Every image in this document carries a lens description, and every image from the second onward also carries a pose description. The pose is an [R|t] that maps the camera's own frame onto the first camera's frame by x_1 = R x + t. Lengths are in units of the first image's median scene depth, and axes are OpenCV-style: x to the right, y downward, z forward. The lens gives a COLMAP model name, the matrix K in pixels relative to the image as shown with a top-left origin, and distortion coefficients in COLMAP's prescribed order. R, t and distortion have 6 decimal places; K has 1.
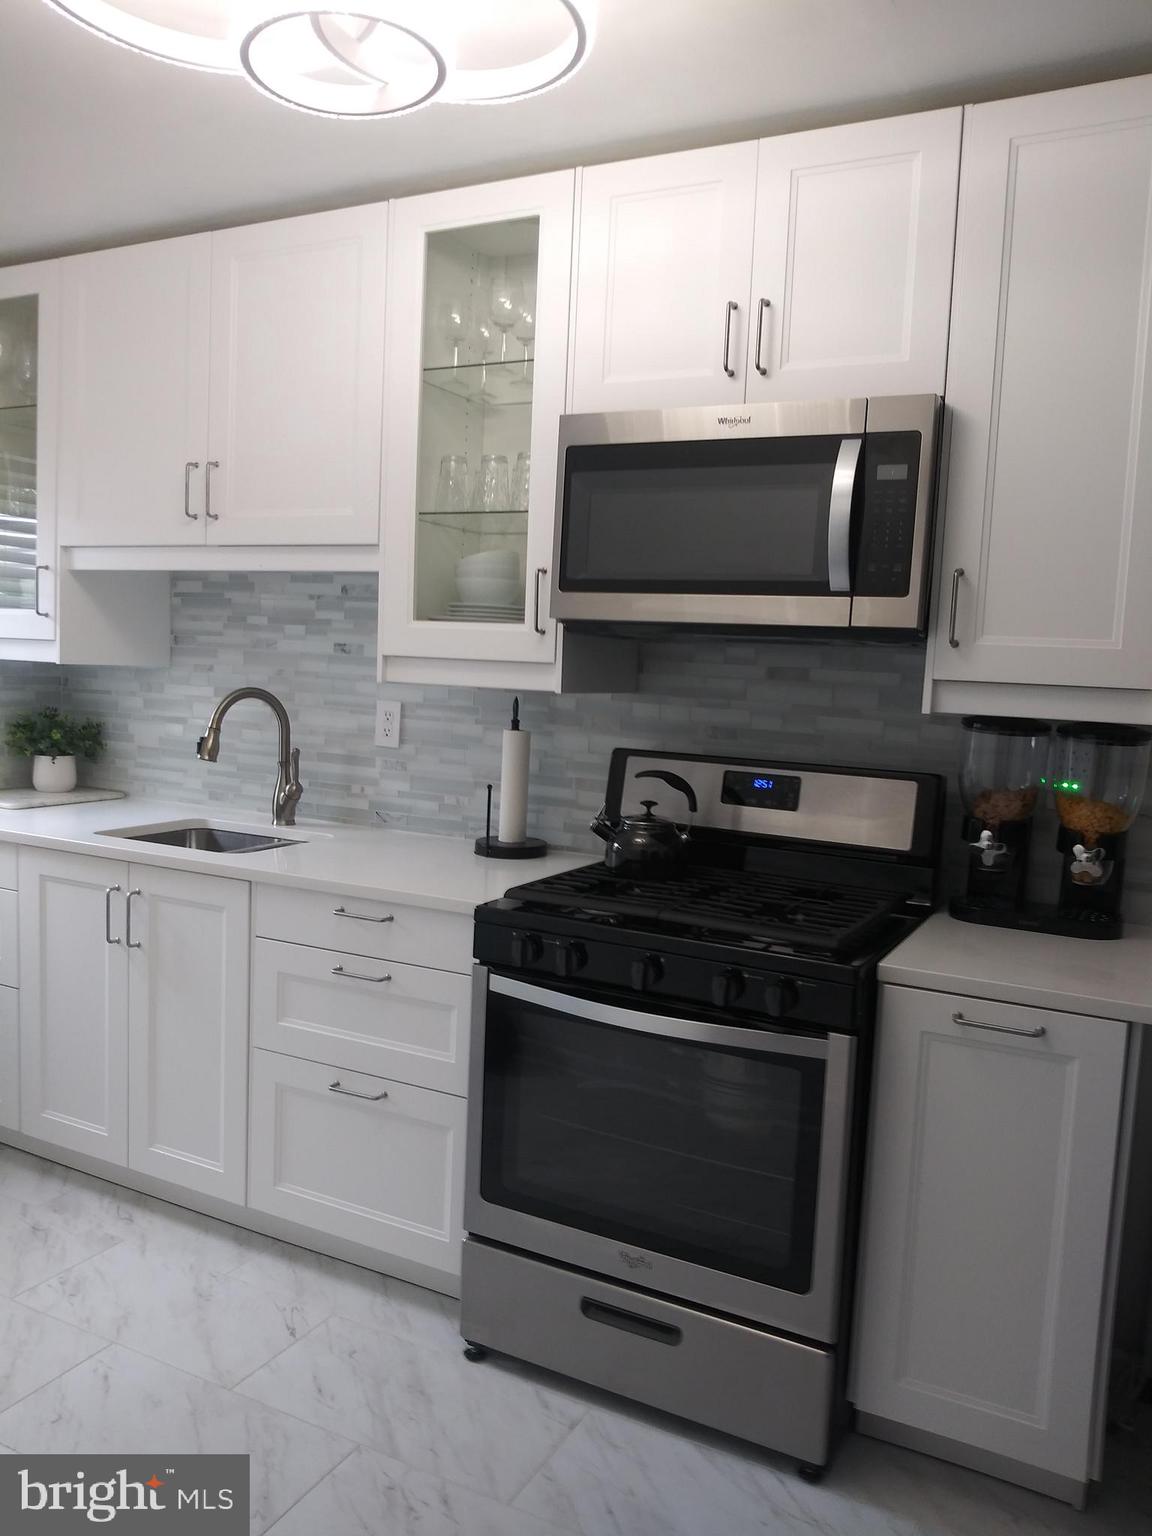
lens RADIAL K [[1188.8, 0, 577.2], [0, 1188.8, 793.8], [0, 0, 1]] dist [0.054665, -0.138322]
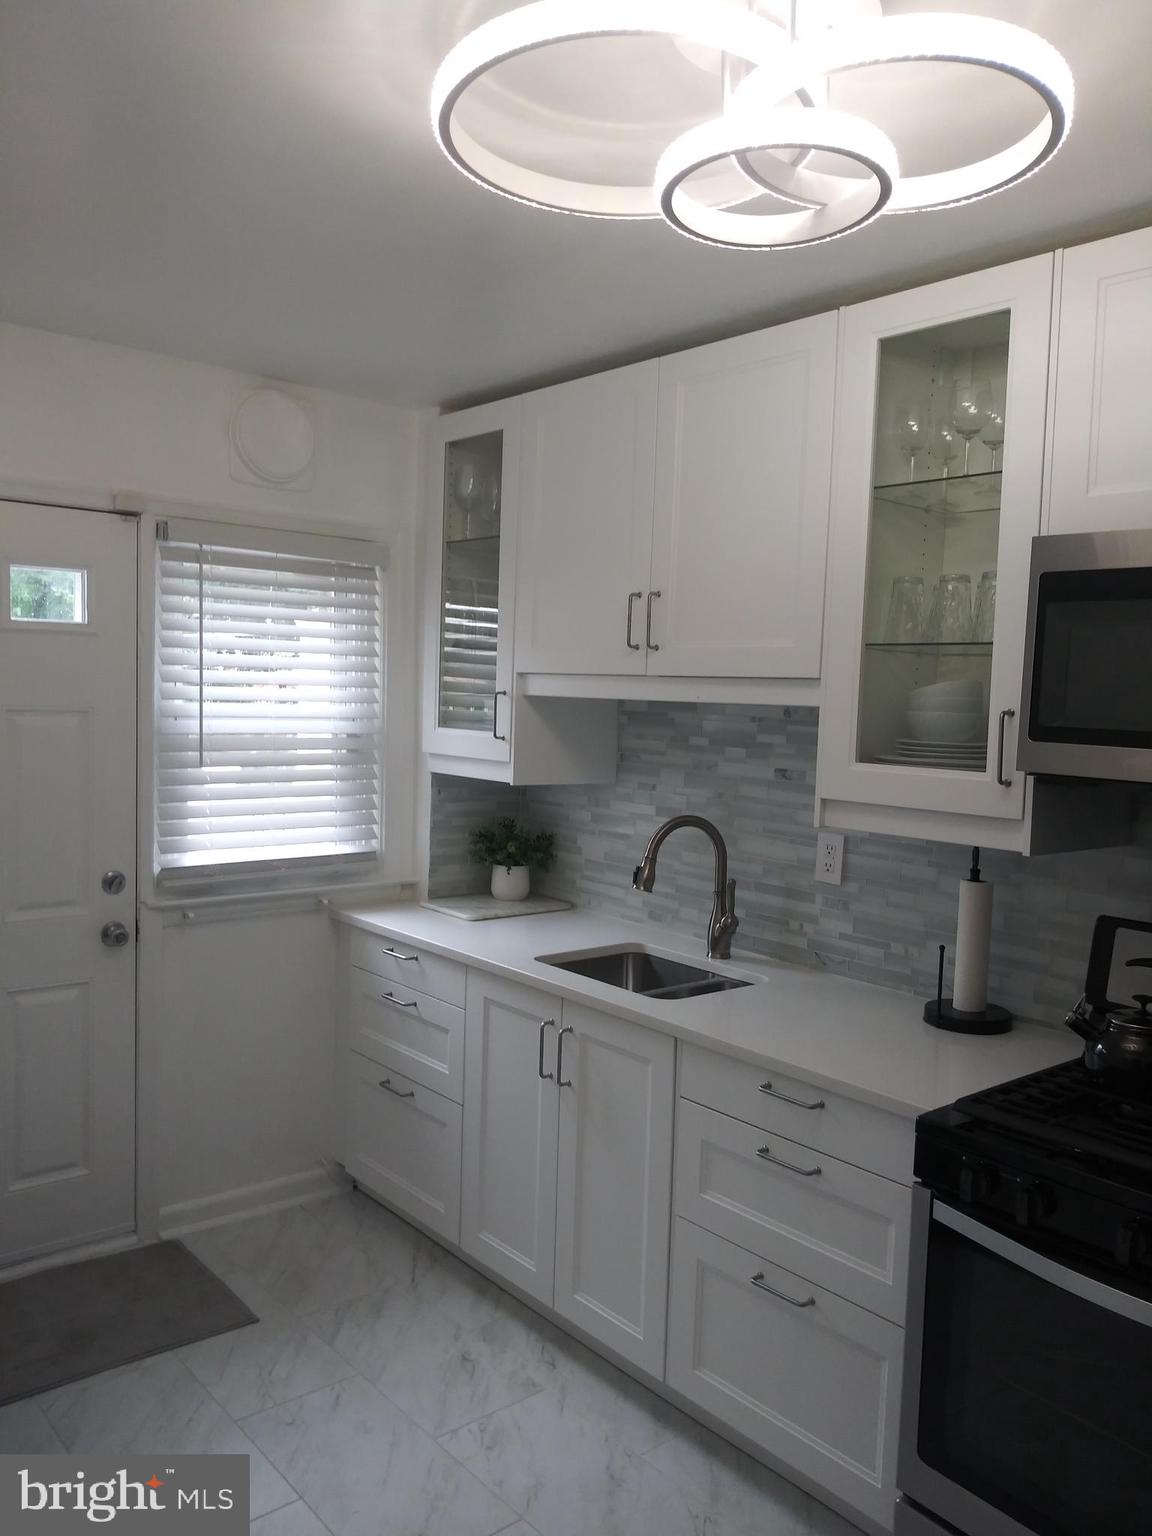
lens RADIAL K [[1188.8, 0, 577.2], [0, 1188.8, 793.8], [0, 0, 1]] dist [0.054665, -0.138322]
pose [[0.926918, 0.013085, -0.375036, 0.005063], [-0.029690, 0.998816, -0.038532, -0.074643], [0.374087, 0.046851, 0.926209, 0.080424]]
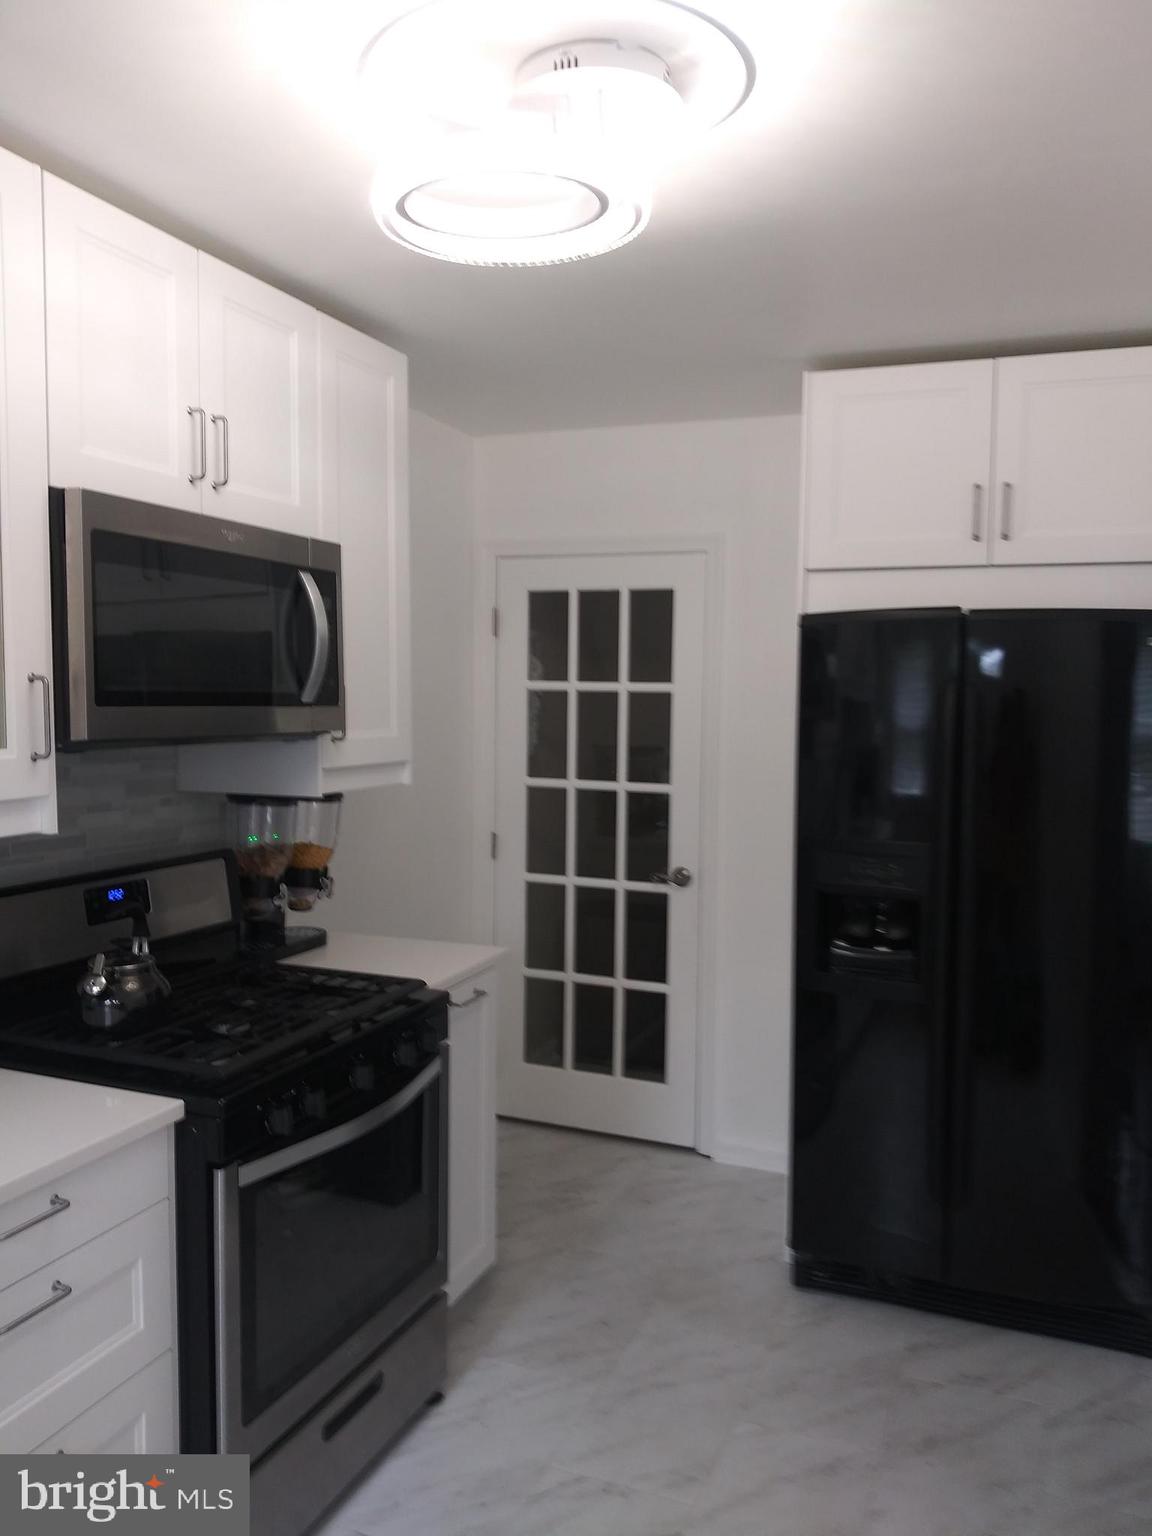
lens RADIAL K [[1188.8, 0, 577.2], [0, 1188.8, 793.8], [0, 0, 1]] dist [0.054665, -0.138322]
pose [[-0.088073, -0.126926, 0.987994, -0.704772], [0.088681, 0.986911, 0.134692, -0.161036], [-0.992159, 0.099479, -0.075664, 0.621338]]
